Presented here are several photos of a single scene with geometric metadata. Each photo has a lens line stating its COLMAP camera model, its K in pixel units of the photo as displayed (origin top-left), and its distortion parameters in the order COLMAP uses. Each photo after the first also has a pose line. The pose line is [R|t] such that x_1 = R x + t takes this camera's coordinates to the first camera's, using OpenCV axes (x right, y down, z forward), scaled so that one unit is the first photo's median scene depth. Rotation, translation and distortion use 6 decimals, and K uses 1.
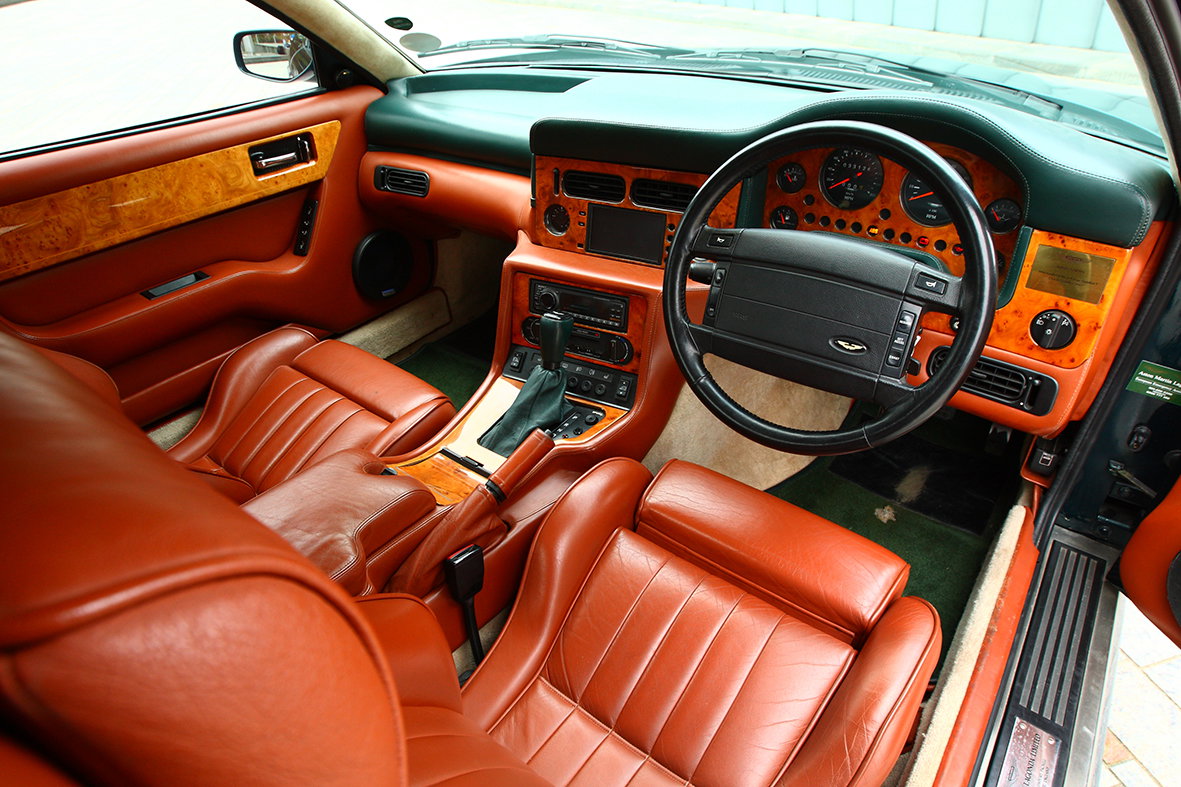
lens RADIAL K [[704.4, 0, 590.5], [0, 704.4, 393.5], [0, 0, 1]] dist [-0.002048, -0.000772]
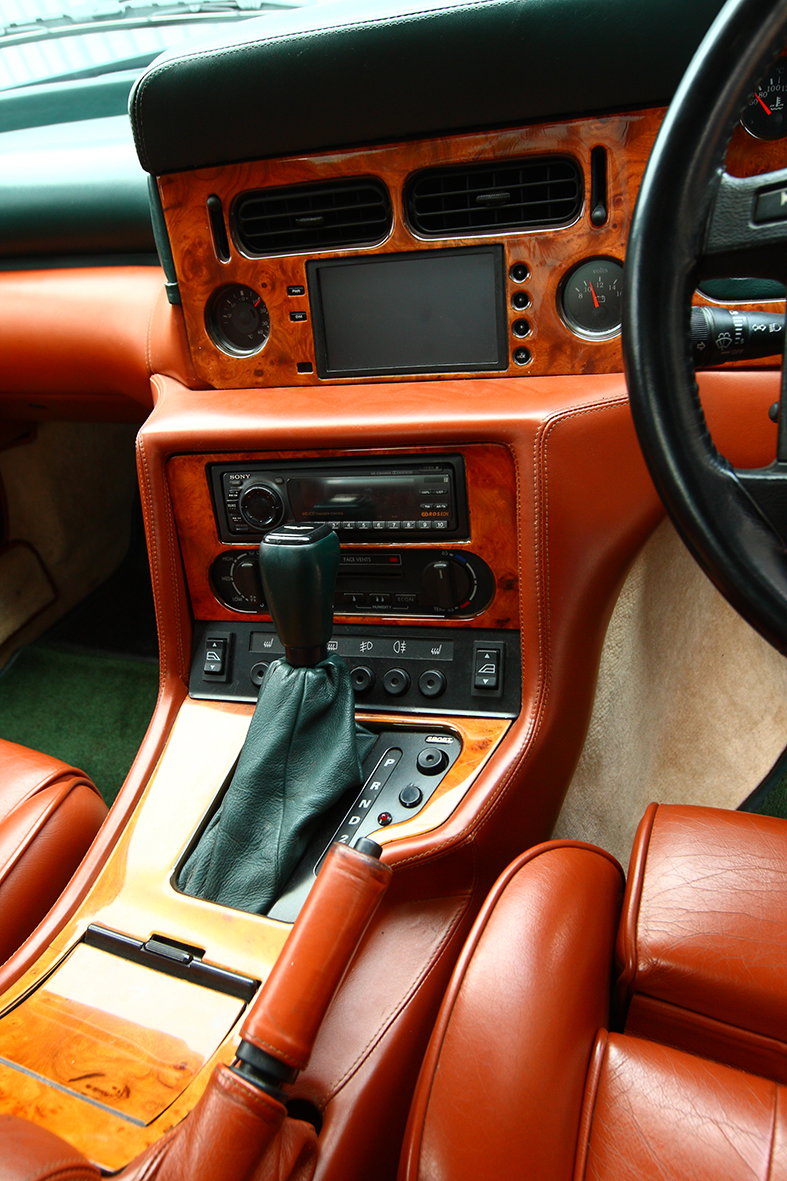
lens RADIAL K [[898.7, 0, 391.0], [0, 898.7, 612.7], [0, 0, 1]] dist [-0.029300, 0.002050]
pose [[0.965426, -0.223213, 0.134645, -0.072409], [0.225592, 0.974219, -0.002482, -0.050637], [-0.130620, 0.032771, 0.990891, 0.460986]]
